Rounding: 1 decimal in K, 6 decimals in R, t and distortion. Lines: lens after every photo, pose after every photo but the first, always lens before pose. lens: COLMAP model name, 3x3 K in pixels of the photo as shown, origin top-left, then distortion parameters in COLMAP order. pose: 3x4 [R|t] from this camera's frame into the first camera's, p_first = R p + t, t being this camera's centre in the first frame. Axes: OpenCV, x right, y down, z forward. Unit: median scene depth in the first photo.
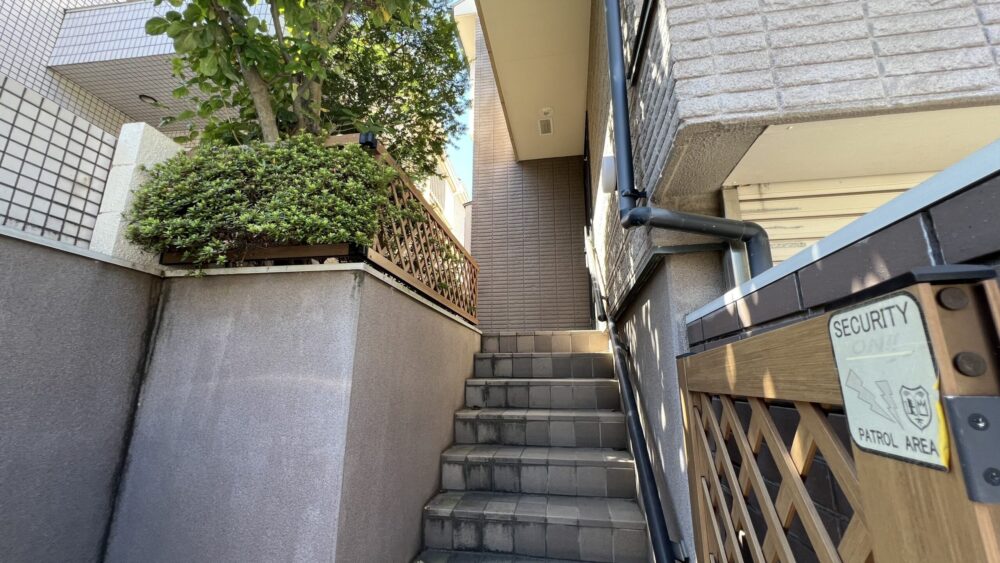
lens RADIAL K [[399.4, 0, 502.3], [0, 399.4, 283.7], [0, 0, 1]] dist [-0.001400, 0.000697]
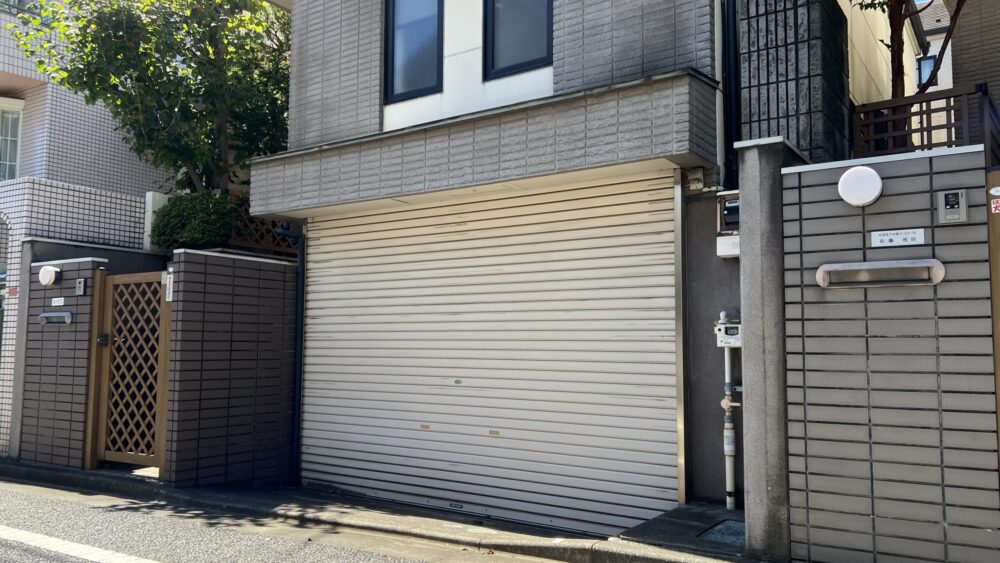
lens RADIAL K [[748.6, 0, 502.6], [0, 748.6, 285.3], [0, 0, 1]] dist [0.049495, -0.036329]
pose [[0.908269, -0.028631, -0.417405, 3.158773], [0.094015, 0.986108, 0.136936, -0.292215], [0.407686, -0.163618, 0.898344, -2.526482]]
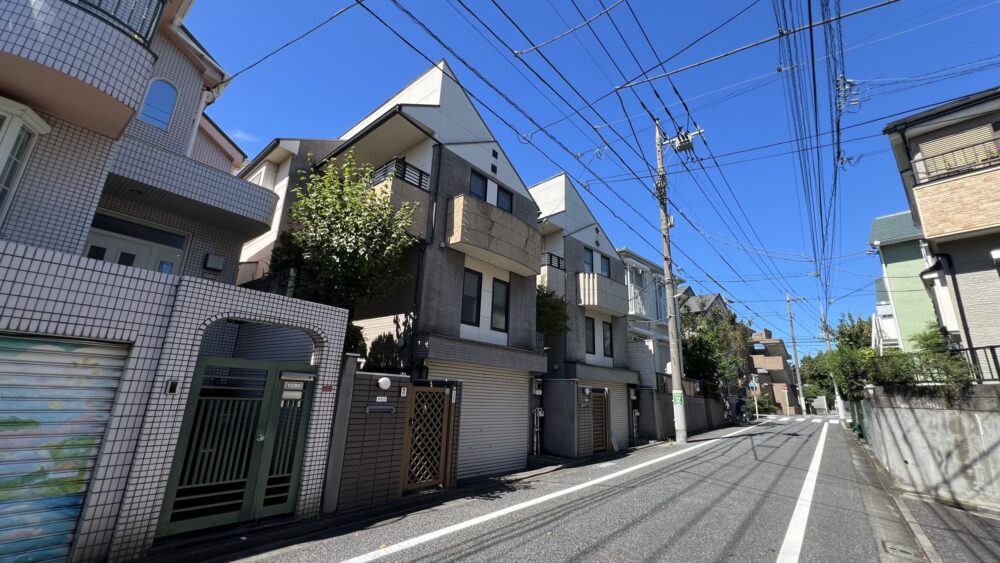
lens RADIAL K [[399.4, 0, 498.4], [0, 399.4, 281.8], [0, 0, 1]] dist [-0.001400, 0.000697]
pose [[0.525033, 0.252541, 0.812750, -3.331886], [-0.245474, 0.959313, -0.139506, -0.639792], [-0.814913, -0.126263, 0.565663, -2.615607]]
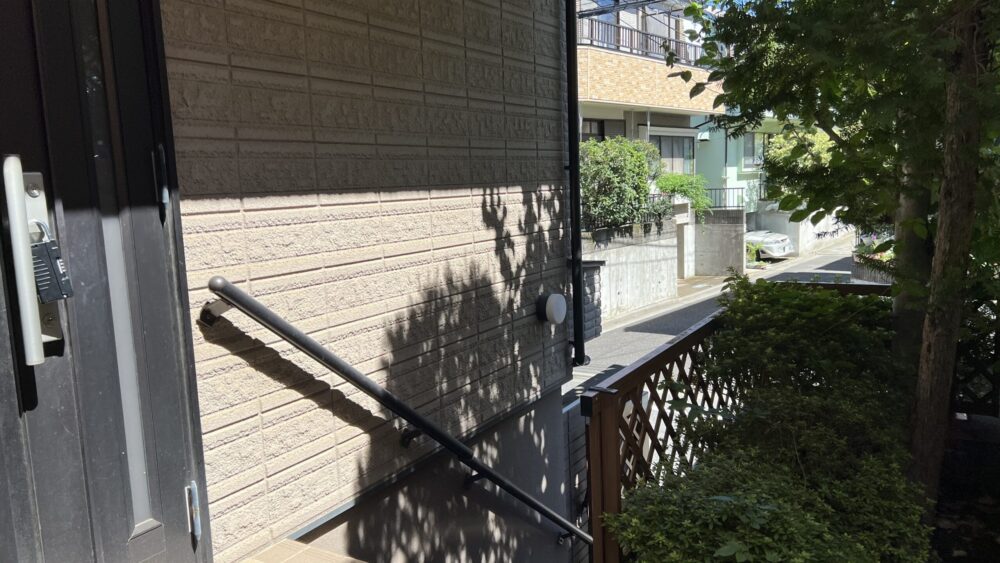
lens RADIAL K [[748.6, 0, 500.6], [0, 748.6, 281.6], [0, 0, 1]] dist [0.049495, -0.036329]
pose [[-0.929664, -0.009677, 0.368281, -0.473628], [-0.048290, 0.994231, -0.095776, -0.155734], [-0.365229, -0.106824, -0.924768, 3.270595]]
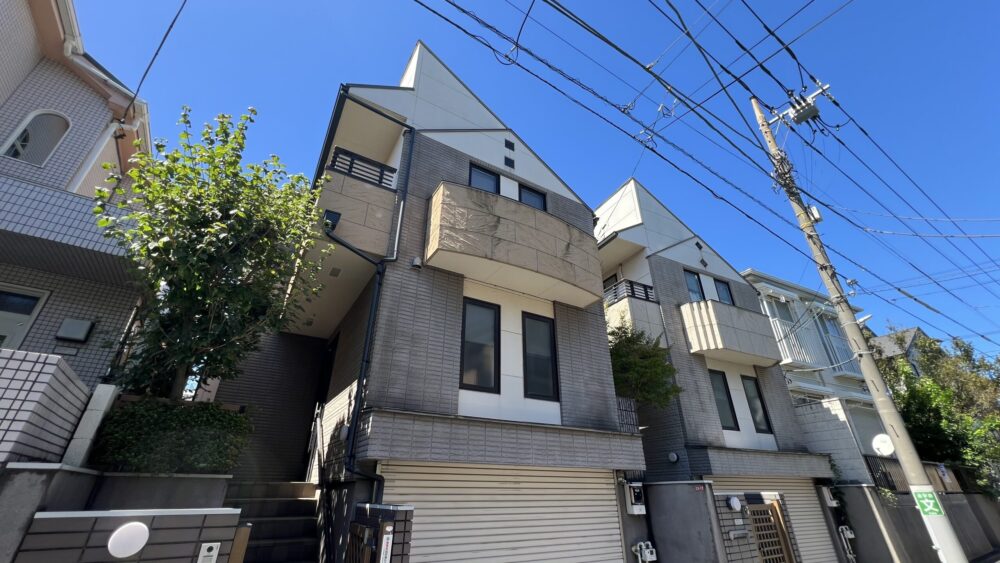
lens RADIAL K [[399.4, 0, 501.0], [0, 399.4, 283.7], [0, 0, 1]] dist [-0.001400, 0.000697]
pose [[0.752313, 0.305355, 0.583767, -0.836209], [-0.157505, 0.943767, -0.290682, -0.652025], [-0.639701, 0.126738, 0.758103, -1.851753]]
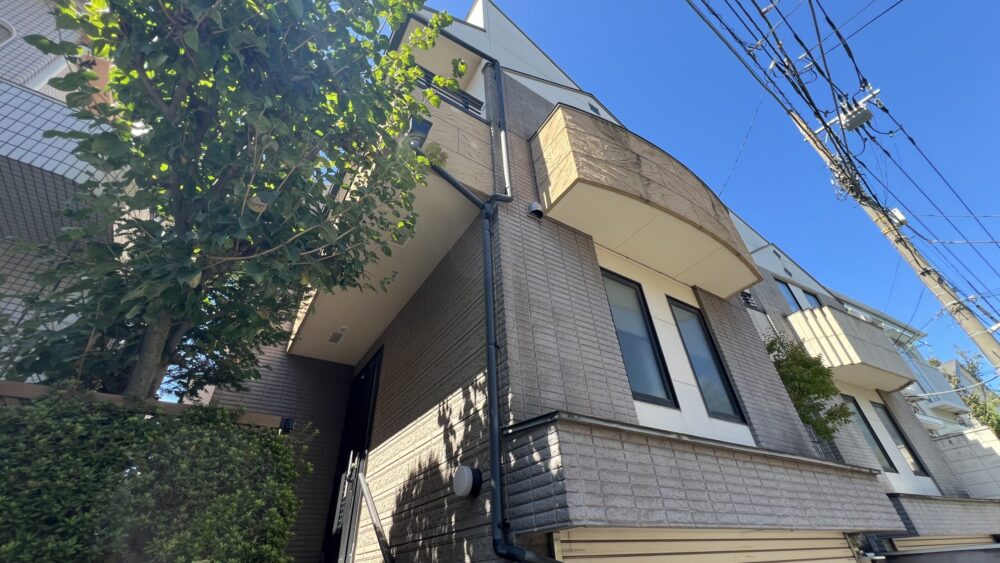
lens RADIAL K [[399.4, 0, 500.9], [0, 399.4, 285.2], [0, 0, 1]] dist [-0.001400, 0.000697]
pose [[0.733926, 0.370938, 0.568997, -0.706319], [-0.113291, 0.892827, -0.435919, -0.321193], [-0.669715, 0.255470, 0.697293, -0.182943]]
